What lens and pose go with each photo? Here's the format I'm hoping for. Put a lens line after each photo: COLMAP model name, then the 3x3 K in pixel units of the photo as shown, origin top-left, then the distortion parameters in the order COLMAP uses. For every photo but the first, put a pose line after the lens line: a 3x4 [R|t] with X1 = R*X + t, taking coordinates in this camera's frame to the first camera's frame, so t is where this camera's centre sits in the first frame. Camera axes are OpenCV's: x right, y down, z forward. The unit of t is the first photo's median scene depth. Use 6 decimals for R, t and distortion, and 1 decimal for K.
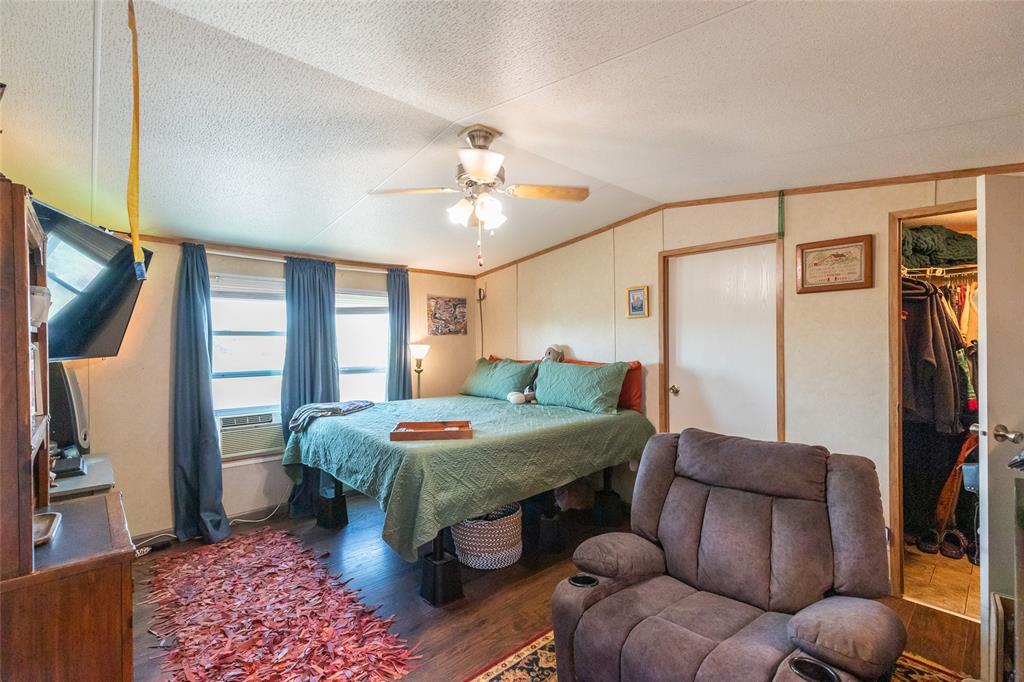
lens RADIAL K [[455.8, 0, 510.4], [0, 455.8, 345.0], [0, 0, 1]] dist [0.021503, -0.001605]
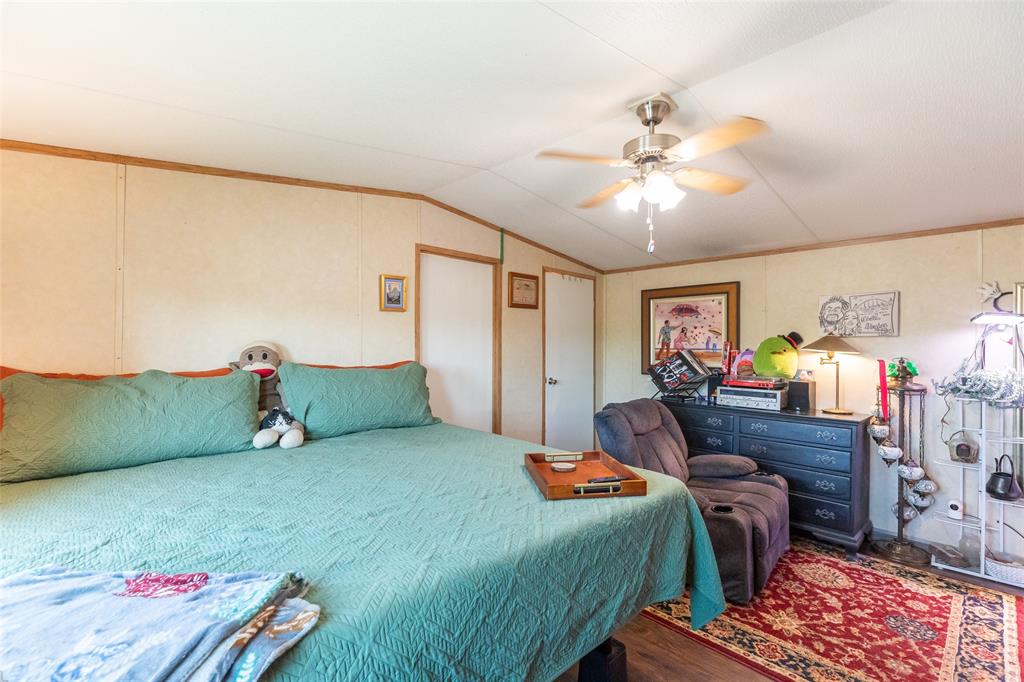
lens RADIAL K [[455.8, 0, 510.5], [0, 455.8, 342.5], [0, 0, 1]] dist [0.021503, -0.001605]
pose [[-0.023470, 0.001617, 0.999723, -0.731574], [-0.004696, 0.999987, -0.001728, -0.000666], [-0.999714, -0.004735, -0.023462, 0.990021]]
